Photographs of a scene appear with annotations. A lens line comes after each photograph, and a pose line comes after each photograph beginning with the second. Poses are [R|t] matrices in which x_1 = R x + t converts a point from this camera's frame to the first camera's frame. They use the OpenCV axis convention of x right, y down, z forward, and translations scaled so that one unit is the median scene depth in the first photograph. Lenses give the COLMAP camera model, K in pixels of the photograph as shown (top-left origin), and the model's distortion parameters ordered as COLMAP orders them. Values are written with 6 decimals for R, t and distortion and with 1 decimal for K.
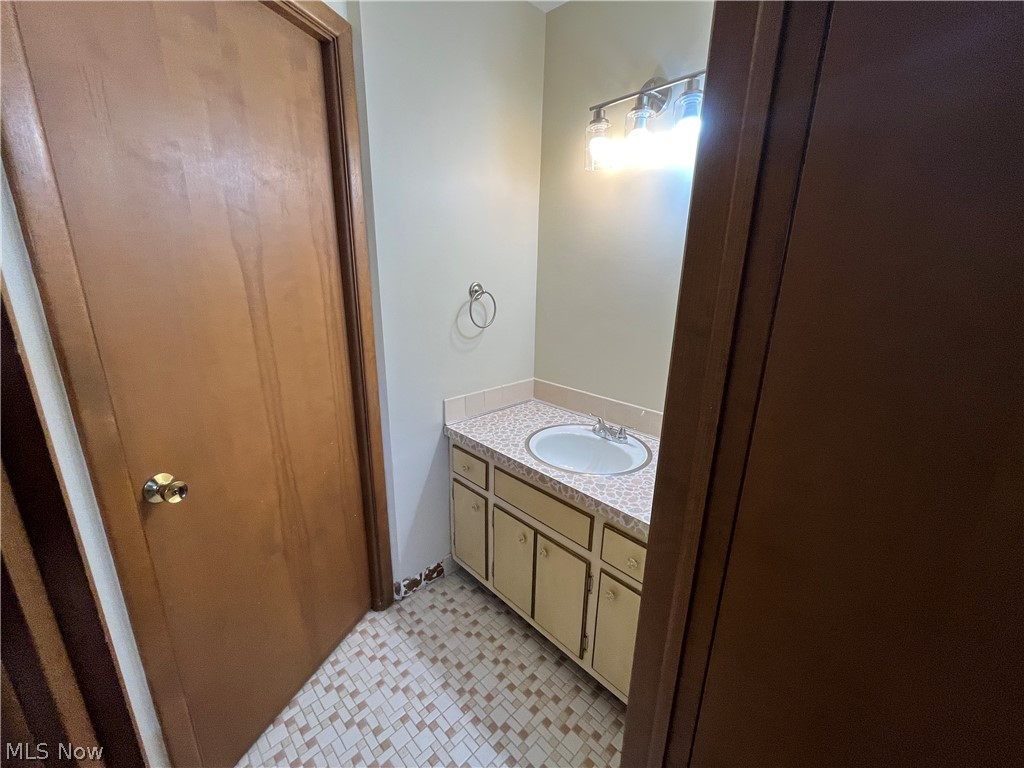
lens RADIAL K [[412.7, 0, 510.6], [0, 412.7, 383.9], [0, 0, 1]] dist [-0.001849, -0.000341]
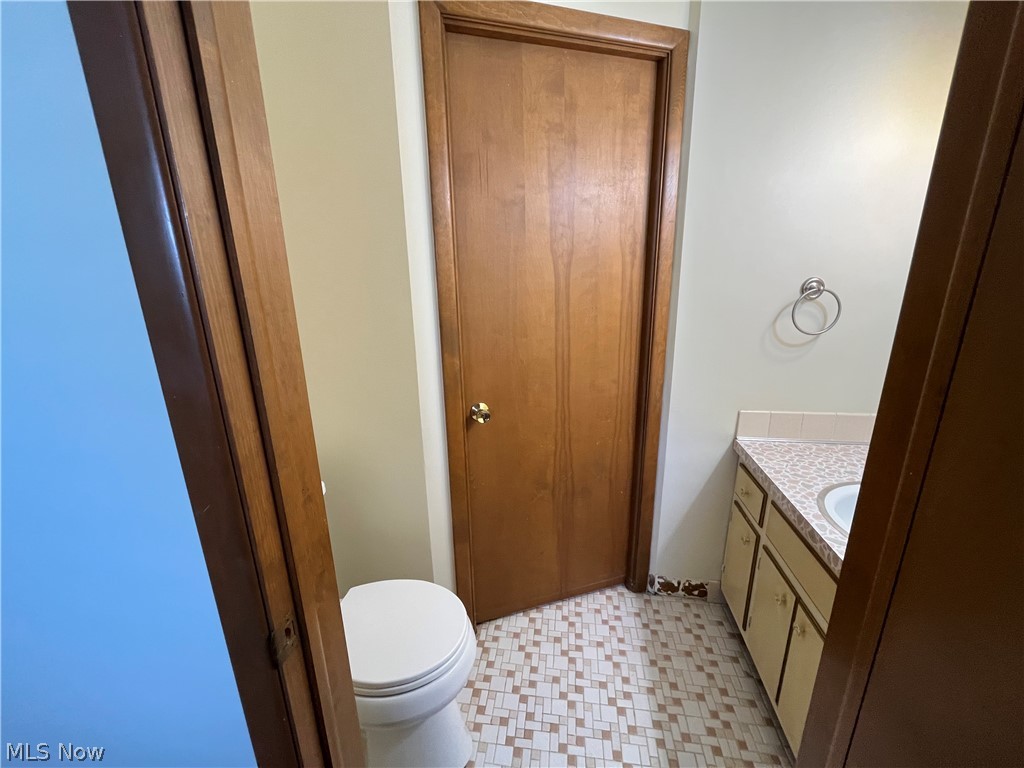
lens RADIAL K [[412.7, 0, 511.0], [0, 412.7, 384.2], [0, 0, 1]] dist [-0.001849, -0.000341]
pose [[0.602854, 0.184537, -0.776217, 0.249029], [-0.183955, 0.978821, 0.089834, -0.006921], [0.776356, 0.088632, 0.624032, 0.062840]]
